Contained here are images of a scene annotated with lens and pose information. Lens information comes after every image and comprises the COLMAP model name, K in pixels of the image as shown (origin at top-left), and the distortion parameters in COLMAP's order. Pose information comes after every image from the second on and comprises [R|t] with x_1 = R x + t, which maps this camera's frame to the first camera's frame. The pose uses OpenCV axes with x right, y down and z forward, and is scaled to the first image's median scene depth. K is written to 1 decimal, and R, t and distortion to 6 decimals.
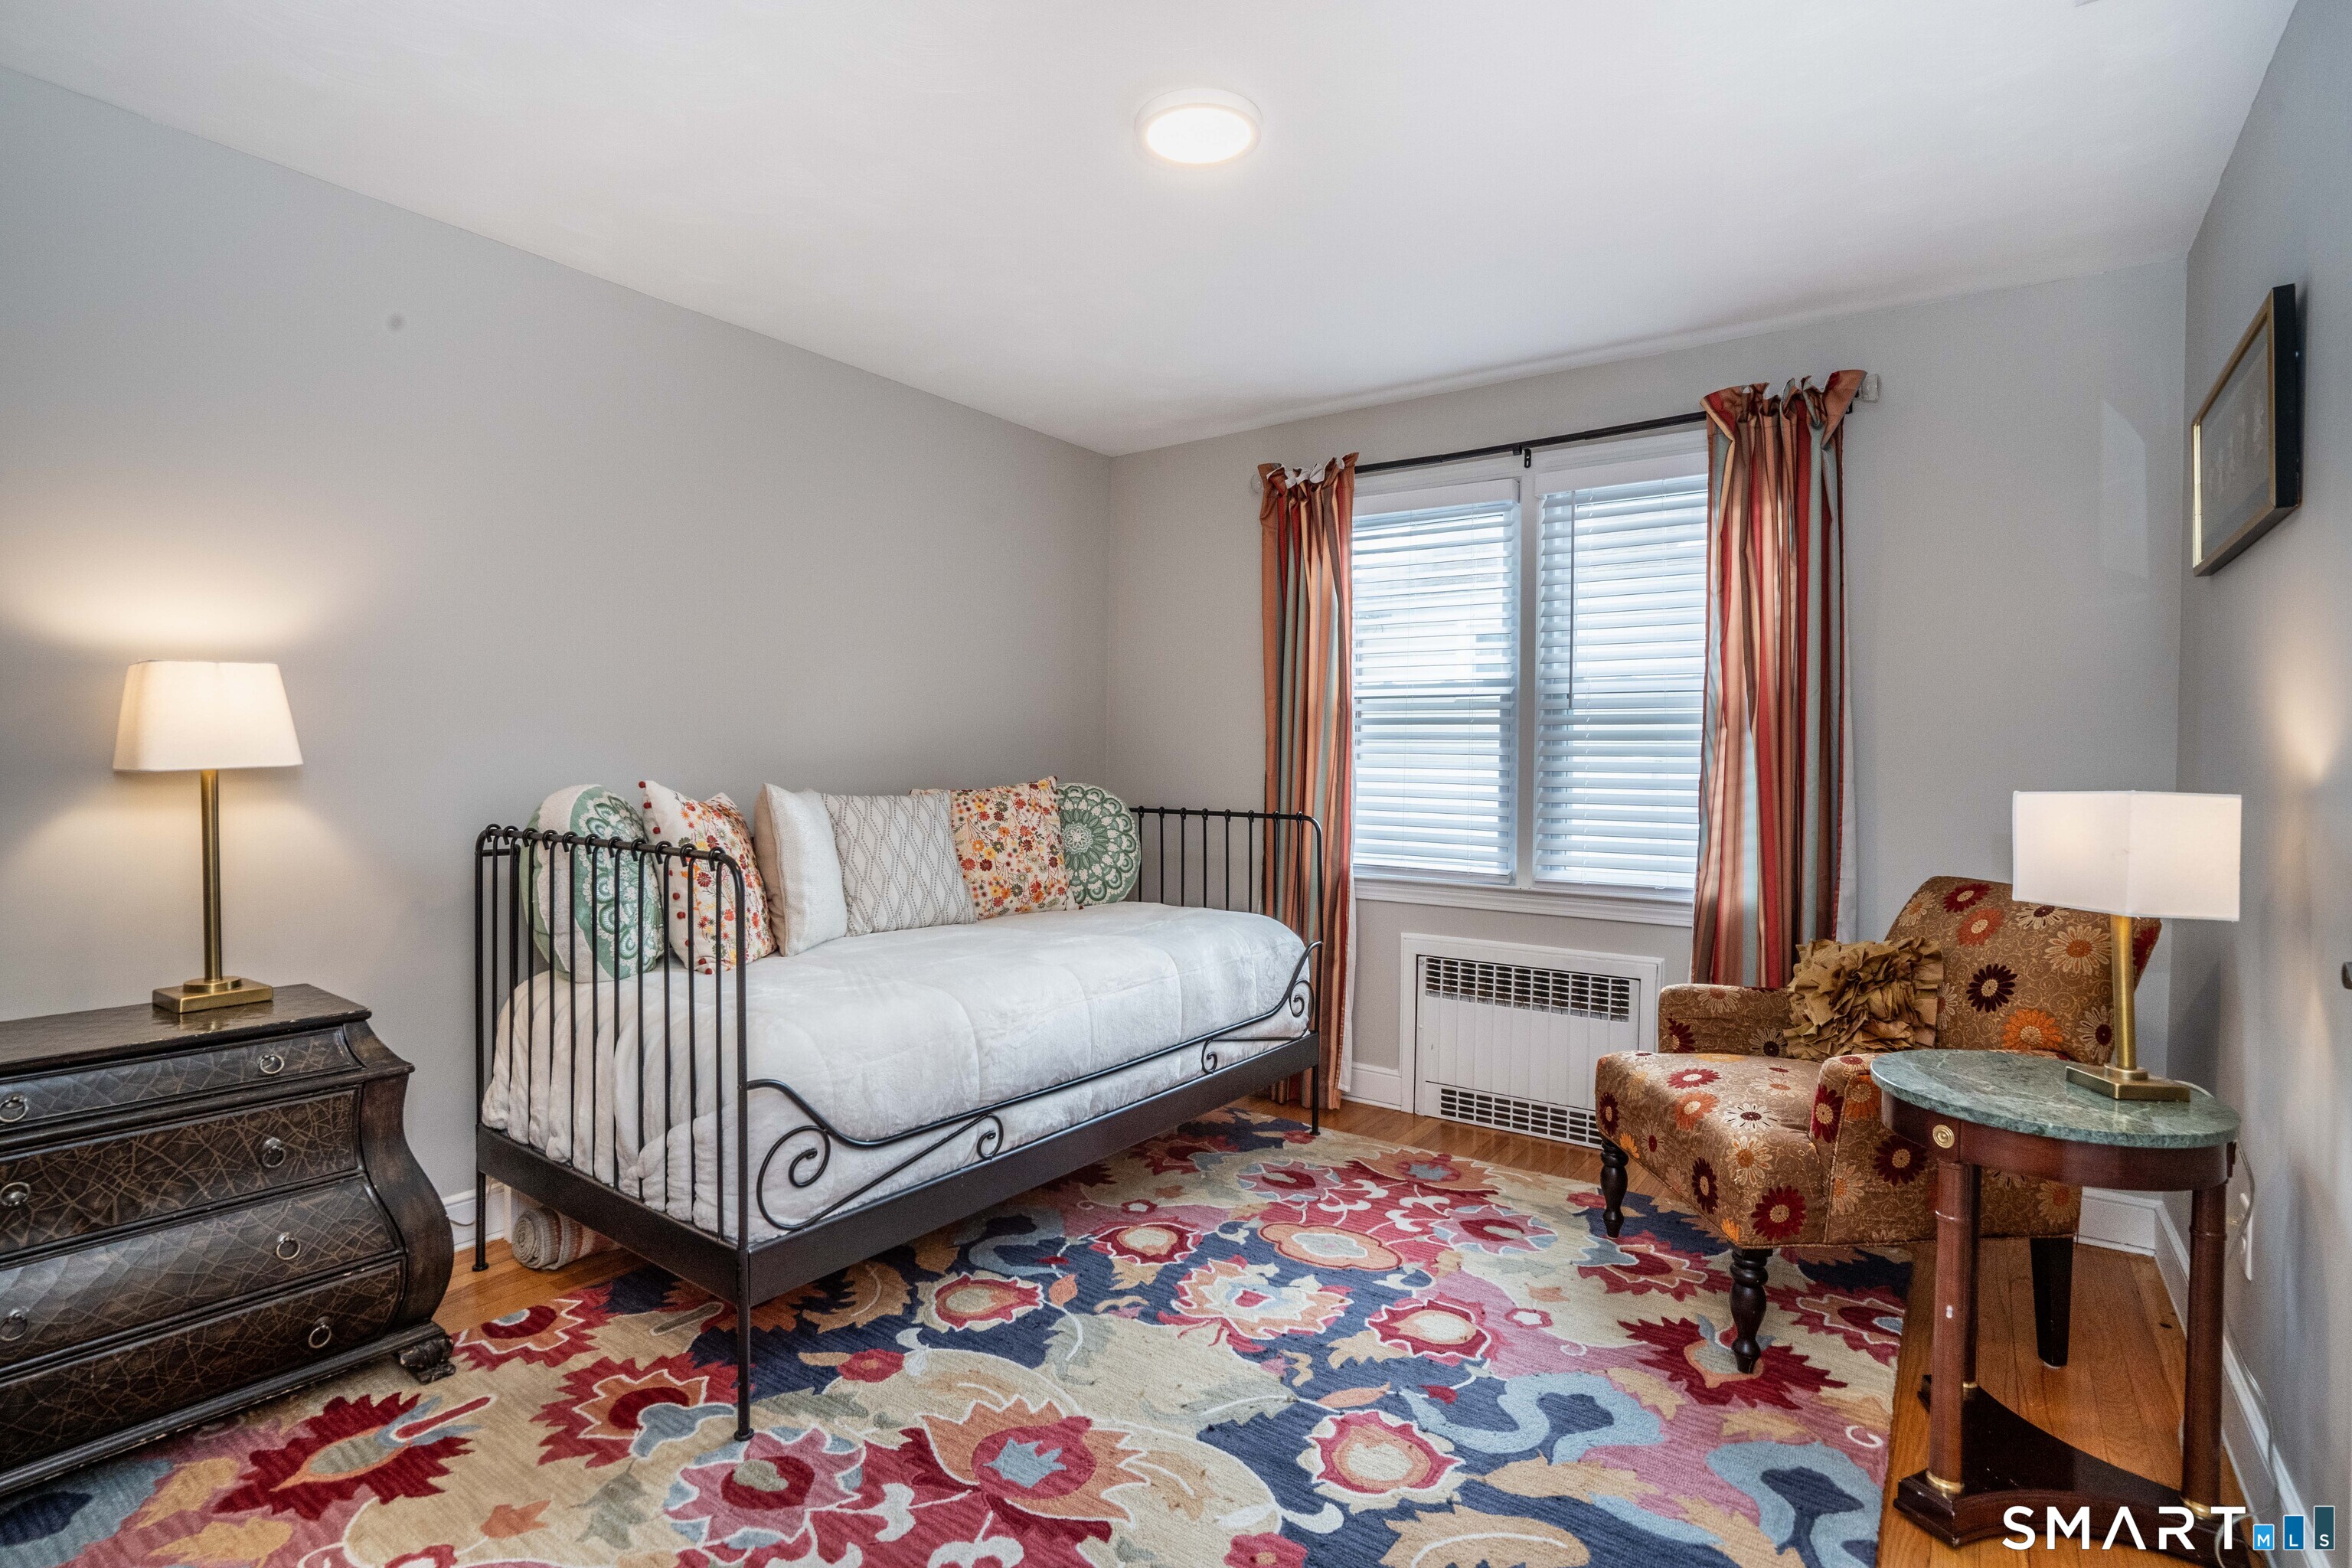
lens RADIAL K [[1148.3, 0, 1178.8], [0, 1148.3, 771.7], [0, 0, 1]] dist [-0.052310, 0.019116]
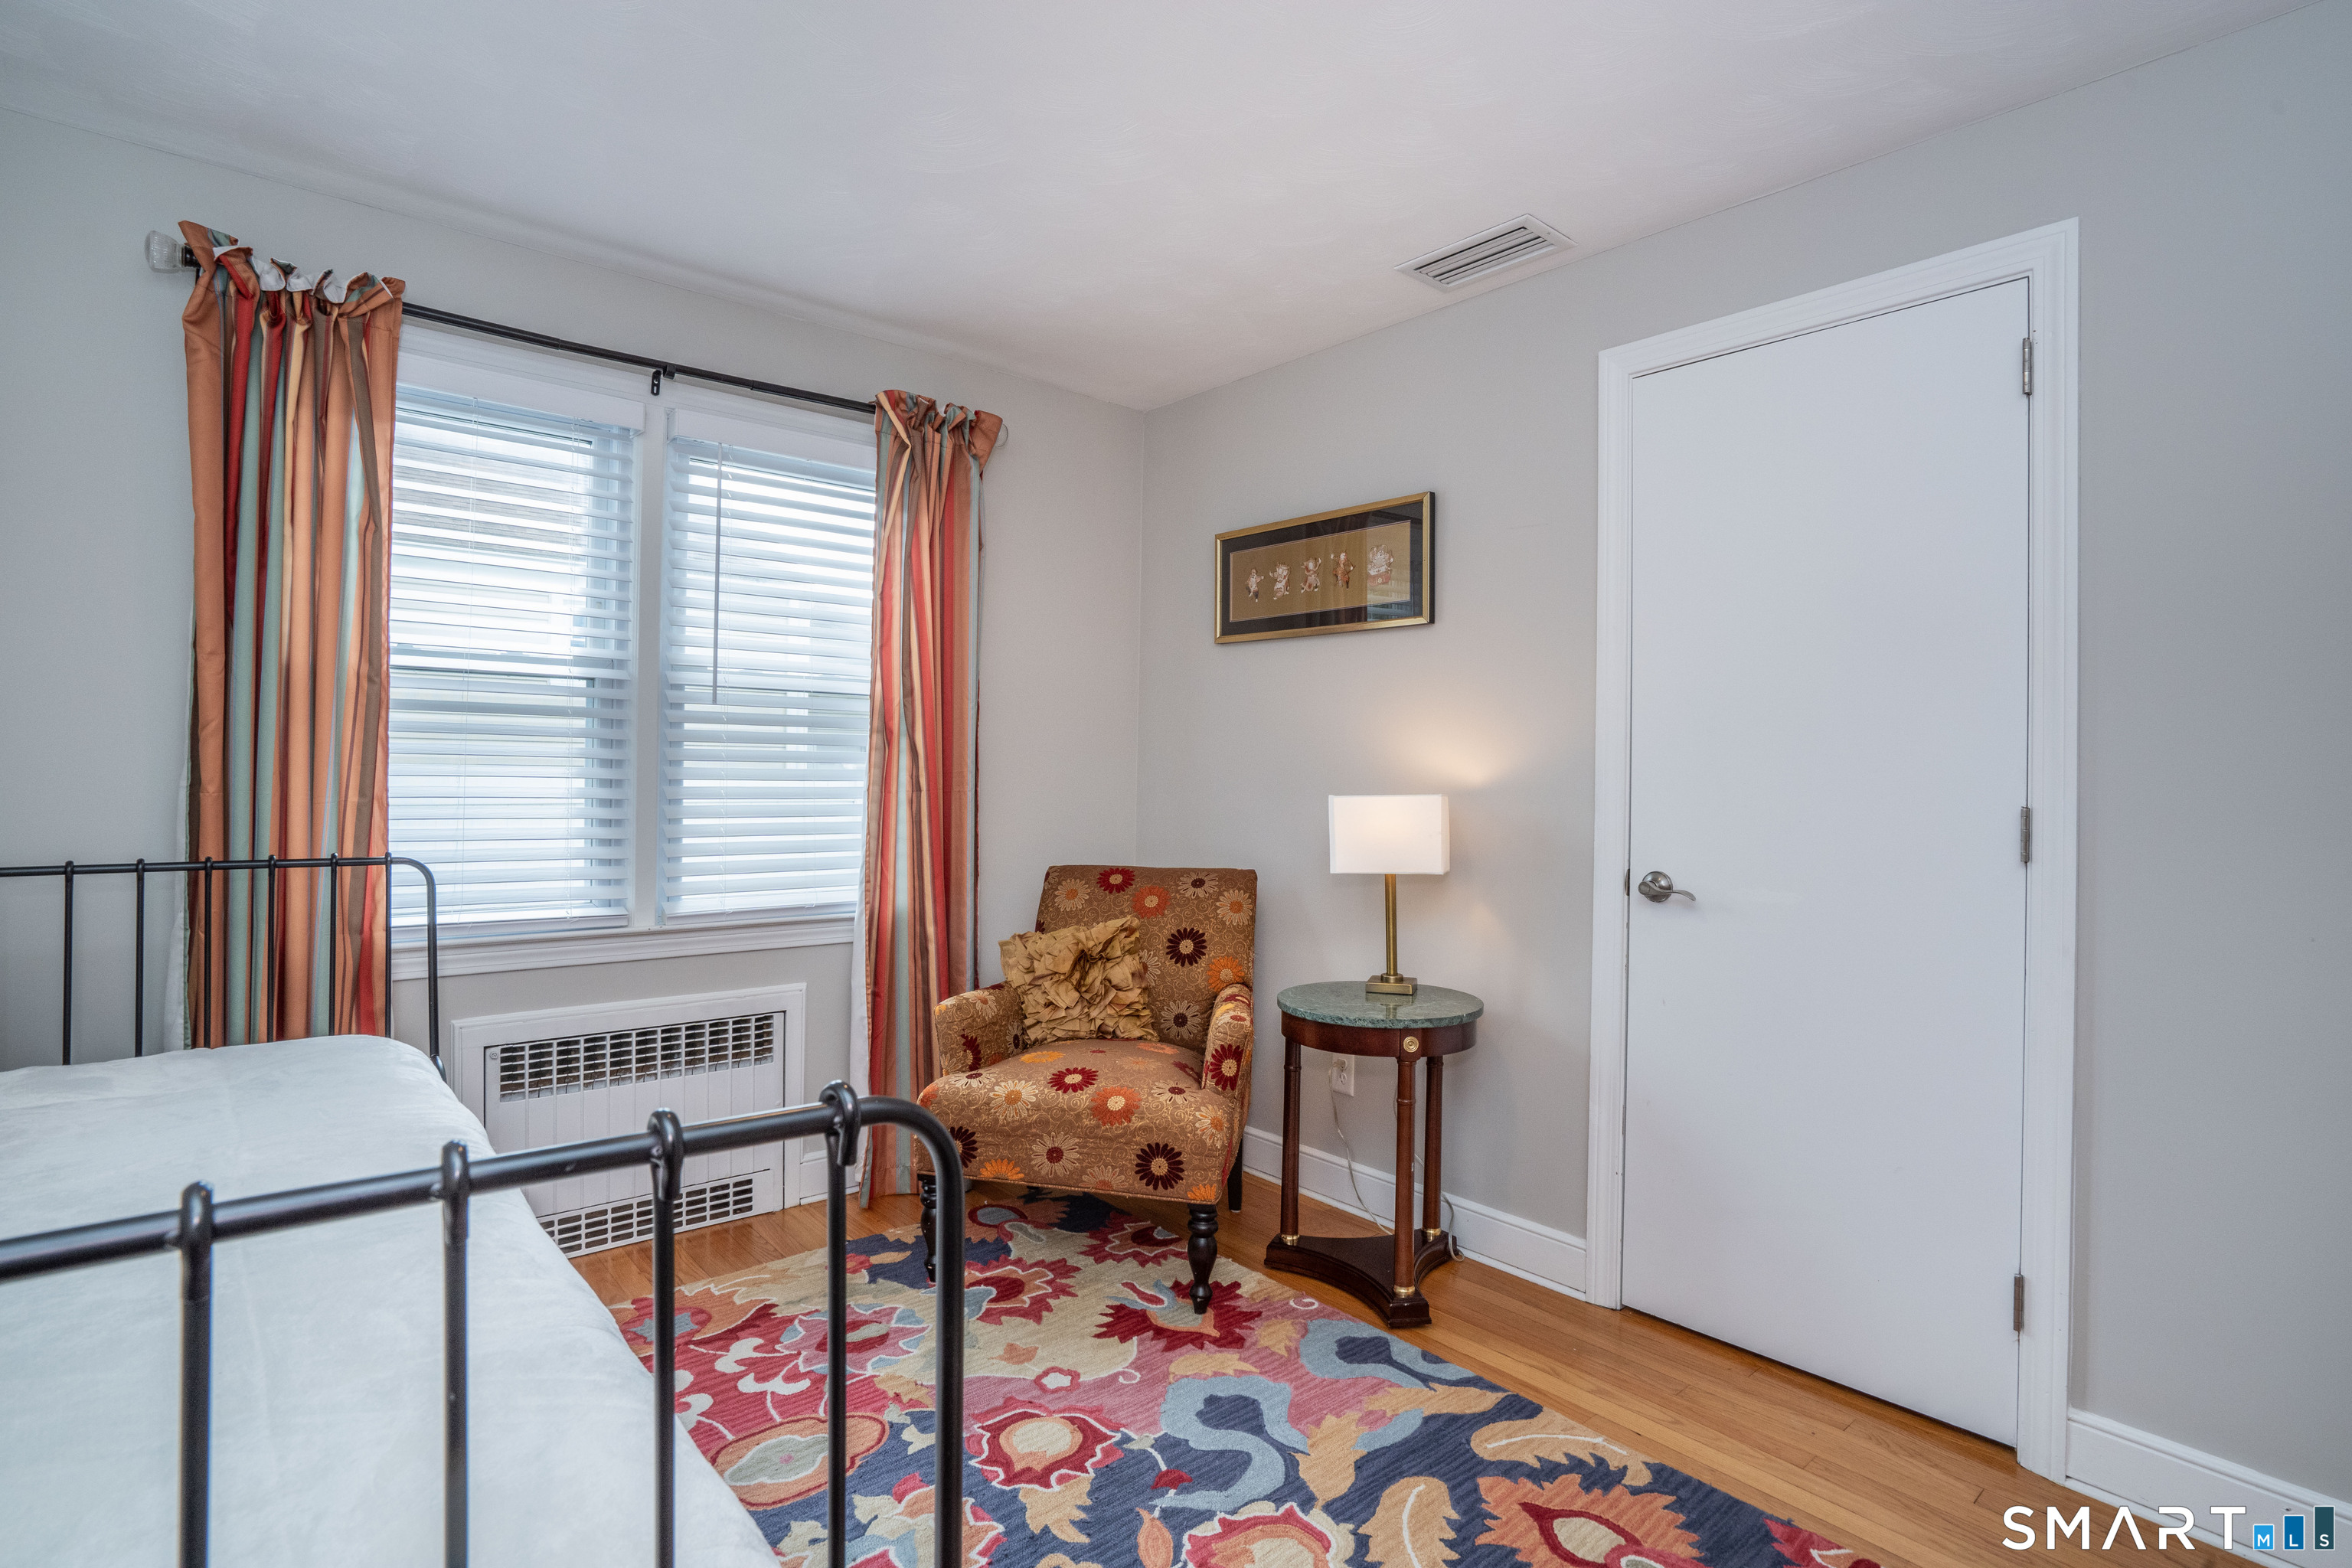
lens RADIAL K [[1148.3, 0, 1178.8], [0, 1148.3, 771.7], [0, 0, 1]] dist [-0.052310, 0.019116]
pose [[0.228872, -0.006564, 0.973434, -0.431510], [-0.003287, 0.999966, 0.007516, -0.015221], [-0.973451, -0.004919, 0.228842, 0.532494]]
